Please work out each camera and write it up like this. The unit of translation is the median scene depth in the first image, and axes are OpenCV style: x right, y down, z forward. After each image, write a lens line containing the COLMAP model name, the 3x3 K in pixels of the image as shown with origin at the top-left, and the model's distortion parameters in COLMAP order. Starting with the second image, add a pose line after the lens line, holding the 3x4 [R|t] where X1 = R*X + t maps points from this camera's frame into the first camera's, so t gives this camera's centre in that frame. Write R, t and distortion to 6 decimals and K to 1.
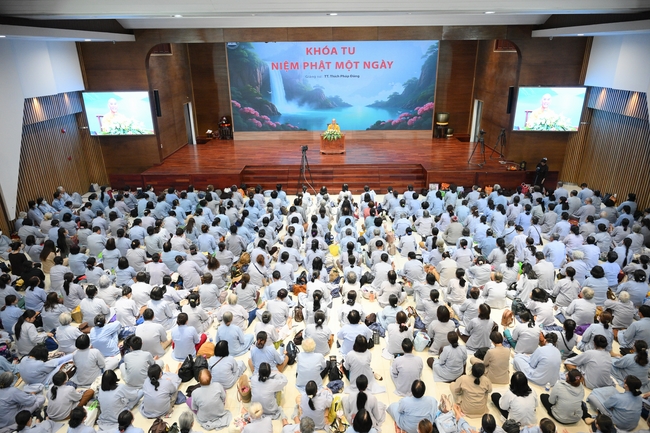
lens RADIAL K [[430.7, 0, 327.5], [0, 430.7, 214.6], [0, 0, 1]] dist [-0.003957, 0.002391]
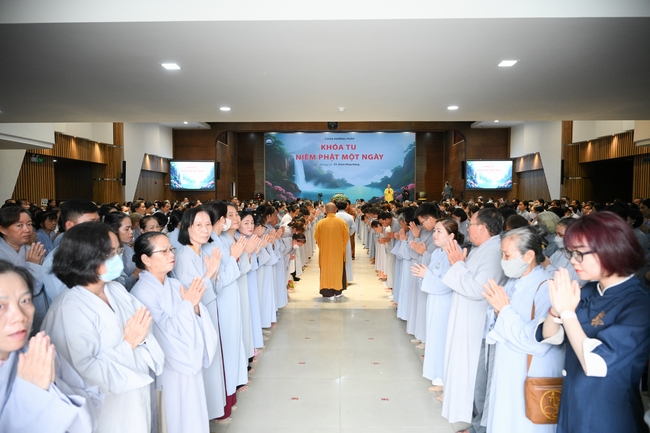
lens RADIAL K [[430.7, 0, 329.0], [0, 430.7, 214.9], [0, 0, 1]] dist [-0.003957, 0.002391]
pose [[0.999886, 0.009336, -0.011905, -0.005142], [-0.012668, 0.946838, -0.321461, 0.279123], [0.008271, 0.321575, 0.946848, -0.259001]]
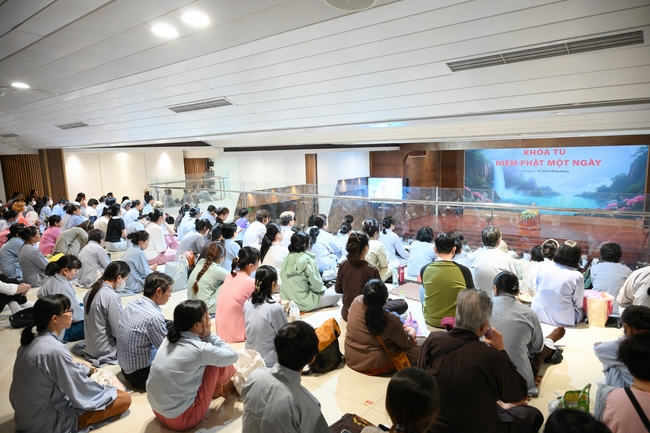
lens RADIAL K [[430.7, 0, 324.0], [0, 430.7, 214.3], [0, 0, 1]] dist [-0.003957, 0.002391]
pose [[0.773725, 0.079515, -0.628512, 0.317460], [-0.202974, 0.970908, -0.127038, 0.094889], [0.600126, 0.225864, 0.767355, -0.333493]]
